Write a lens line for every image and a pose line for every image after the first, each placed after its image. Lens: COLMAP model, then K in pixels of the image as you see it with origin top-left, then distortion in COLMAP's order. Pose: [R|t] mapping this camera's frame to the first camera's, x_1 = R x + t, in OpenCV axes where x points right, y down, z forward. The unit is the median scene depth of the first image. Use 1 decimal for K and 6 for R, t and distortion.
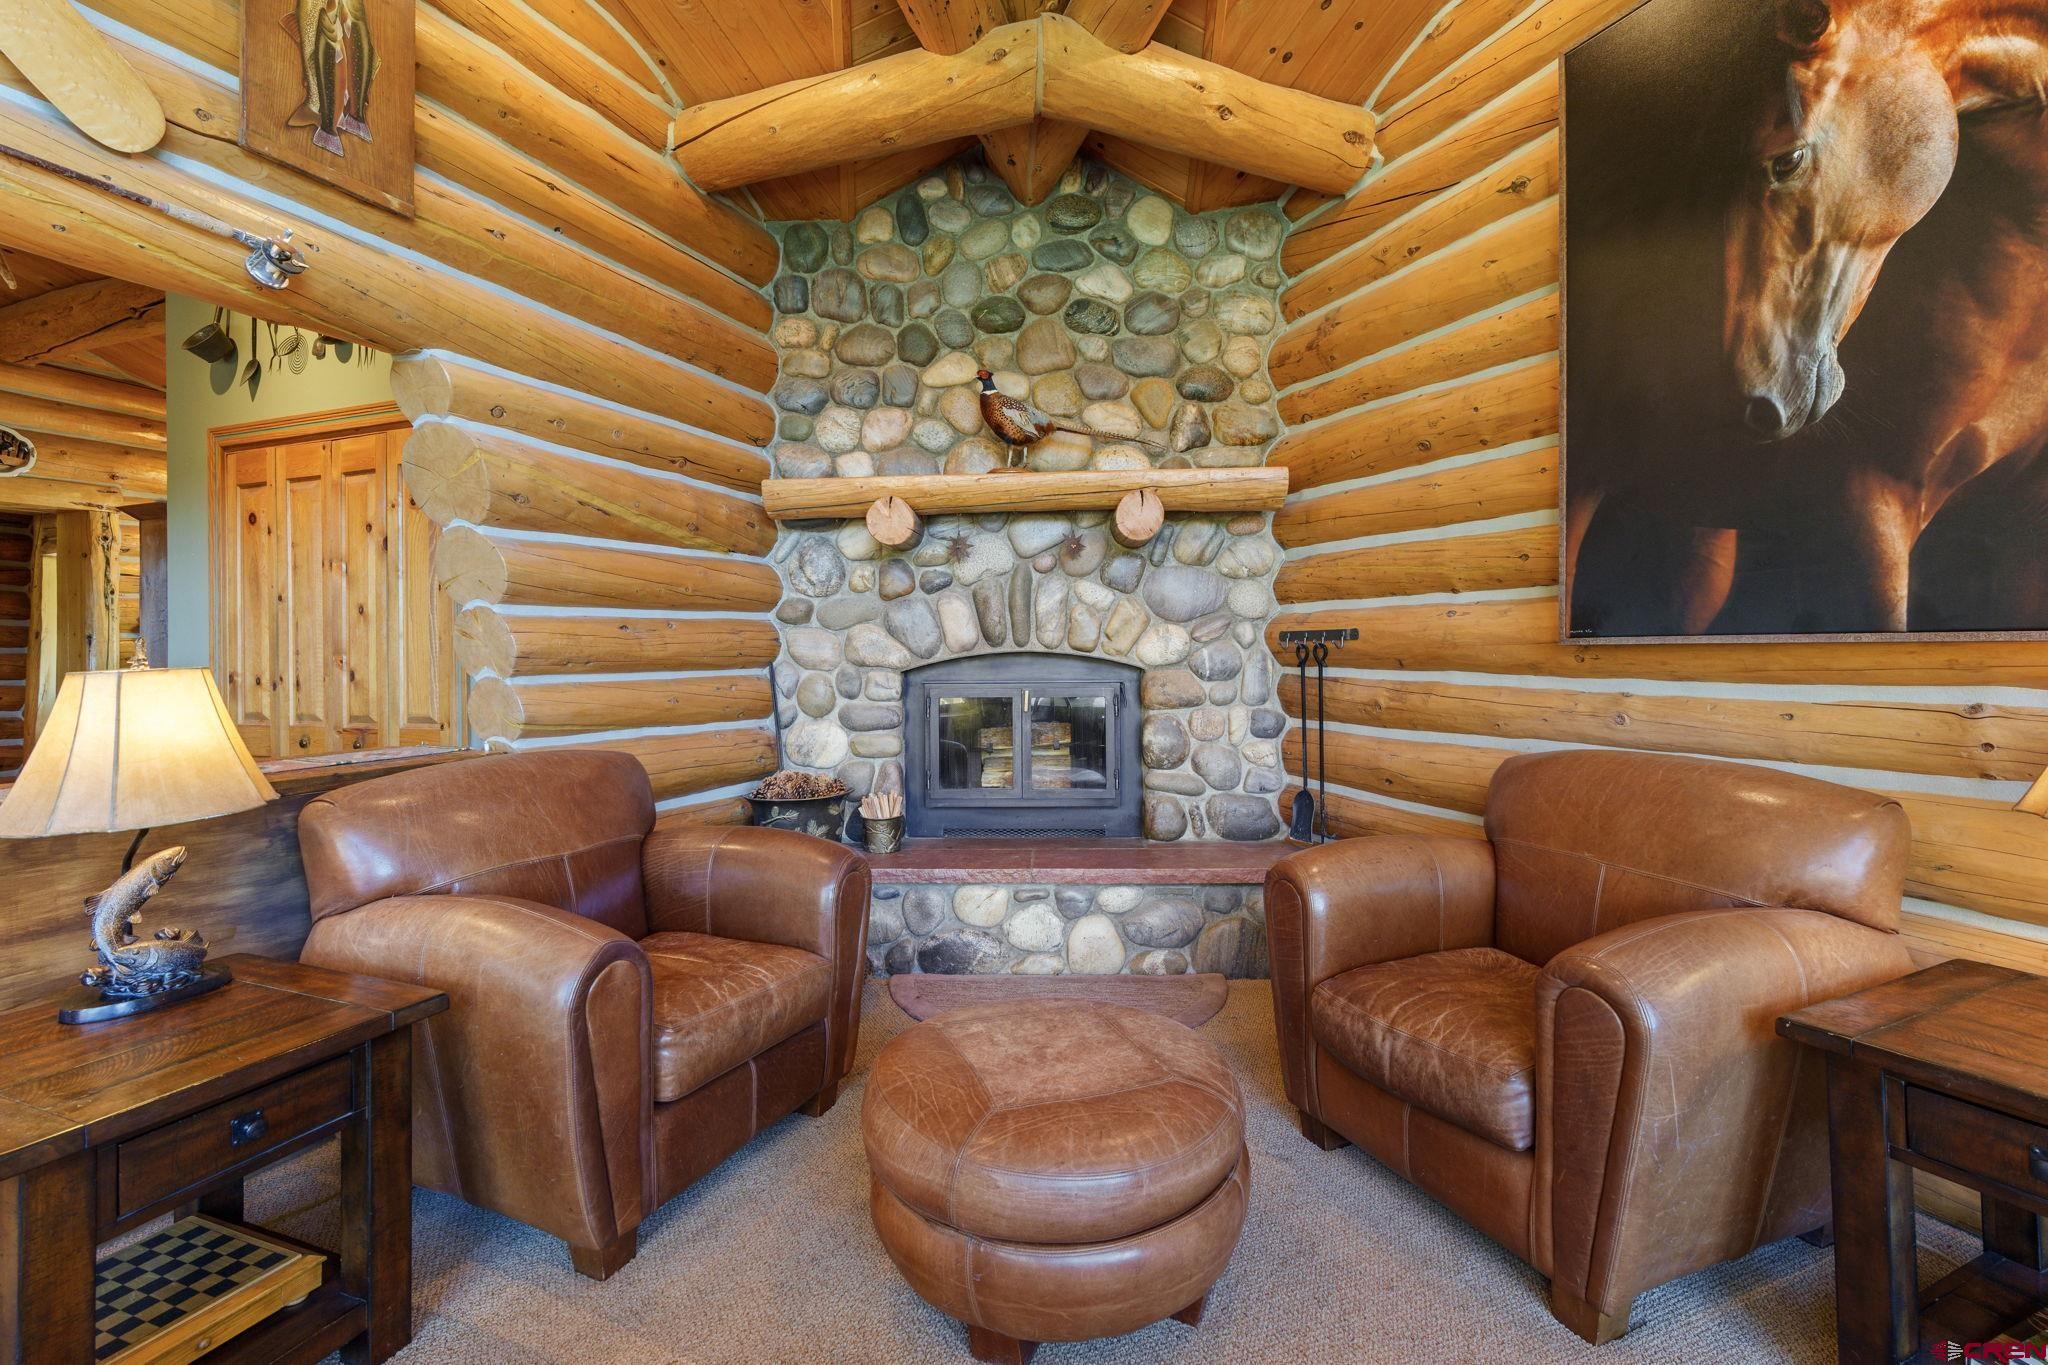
lens RADIAL K [[959.8, 0, 1041.3], [0, 959.8, 682.1], [0, 0, 1]] dist [-0.008676, 0.000906]
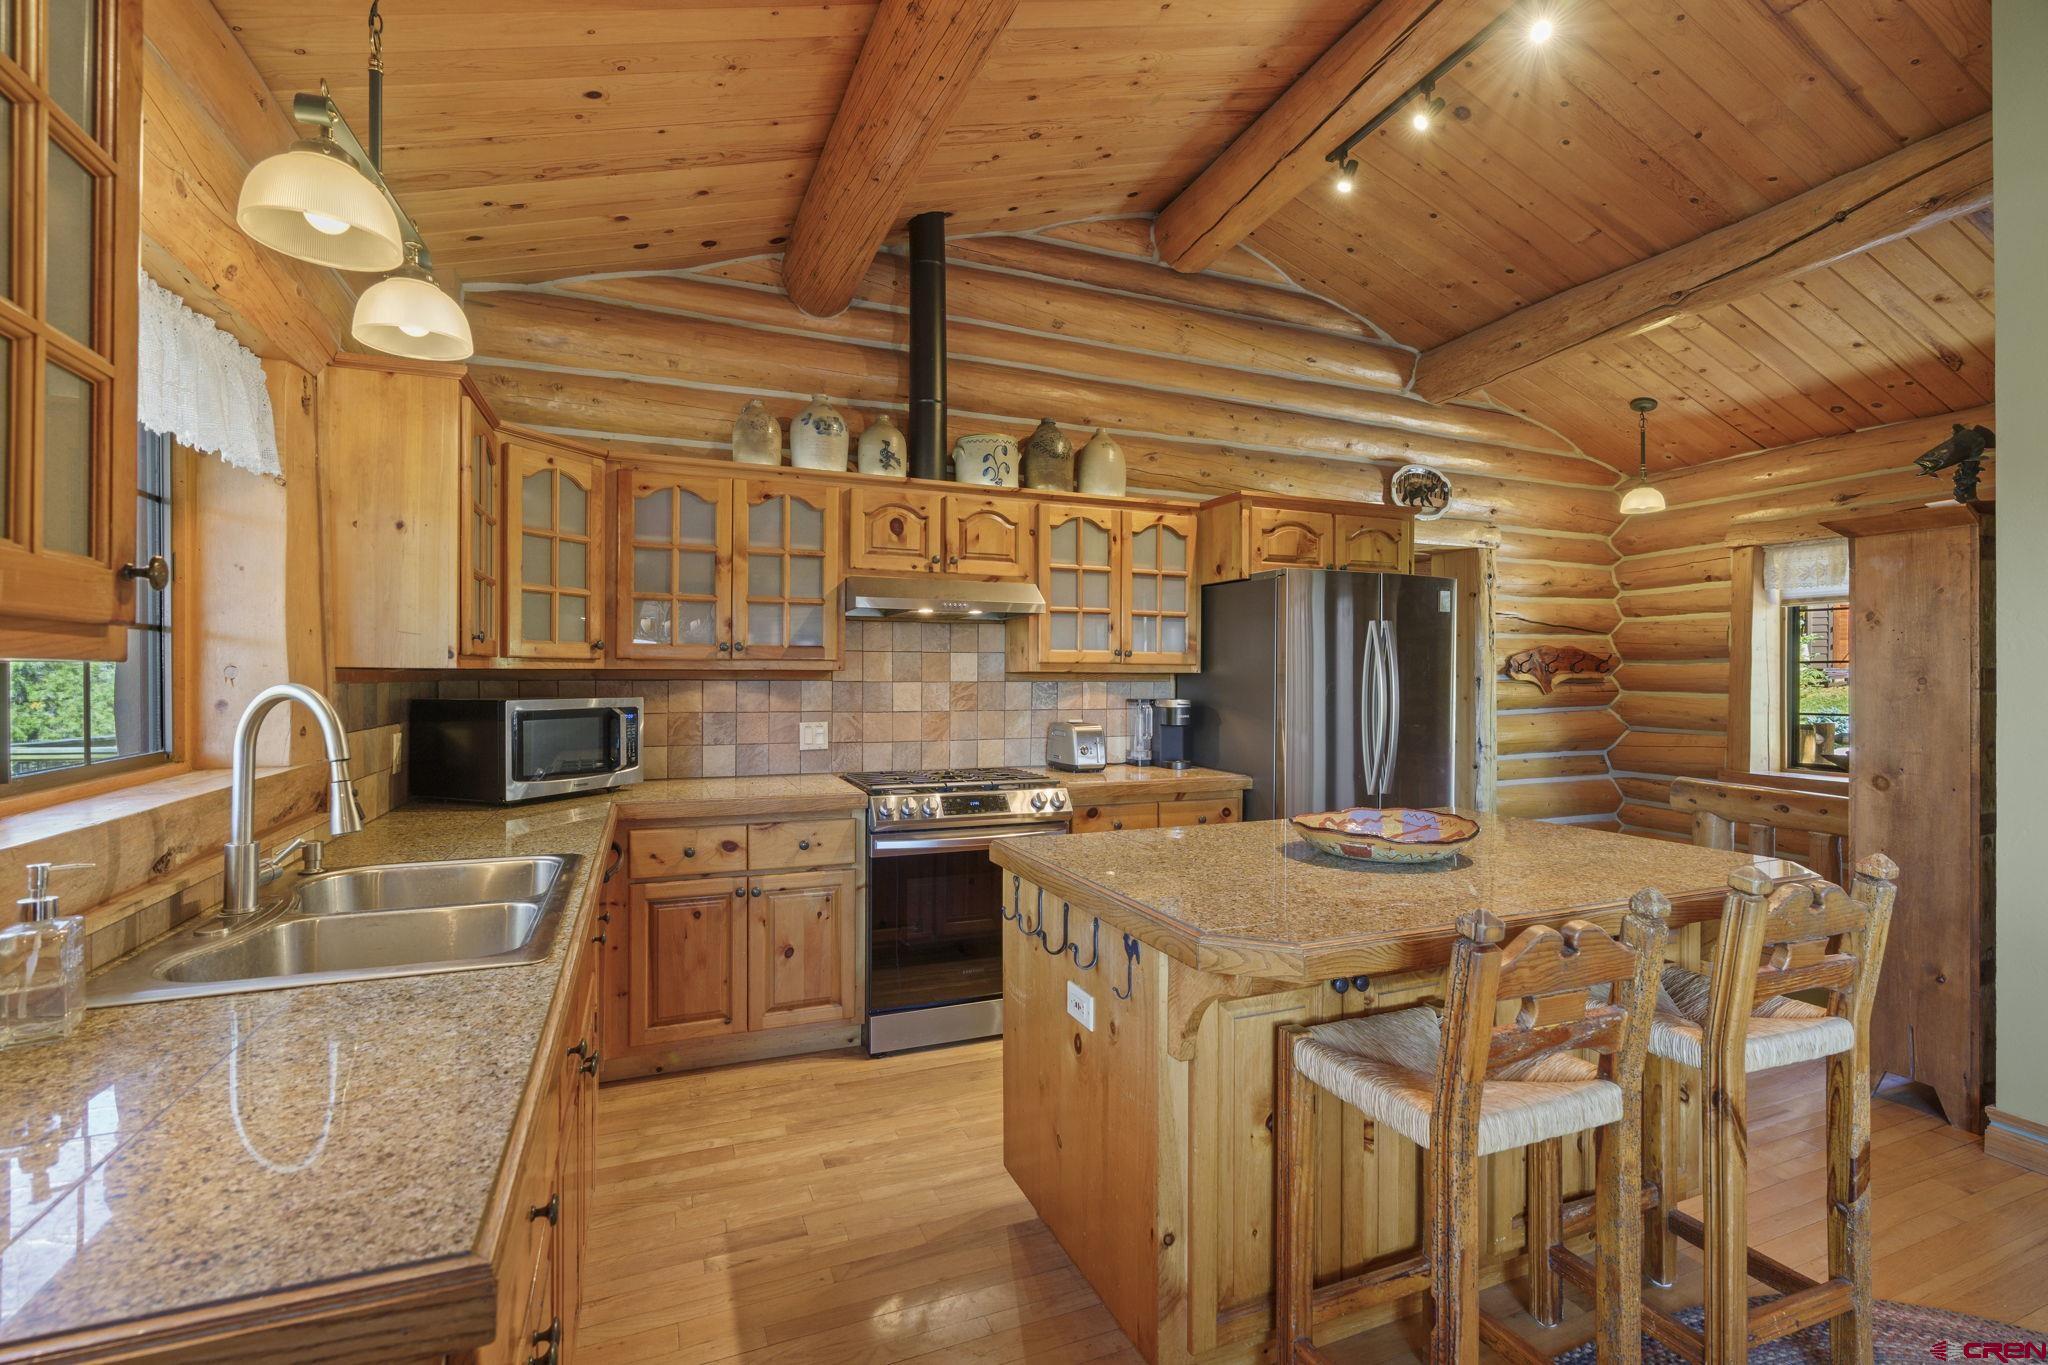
lens RADIAL K [[922.7, 0, 1026.1], [0, 922.7, 675.6], [0, 0, 1]] dist [-0.000047, 0.000383]
pose [[0.697159, 0.015374, -0.716751, -0.673758], [-0.031950, 0.999443, -0.009639, -0.028596], [0.716204, 0.029620, 0.697262, 0.025465]]
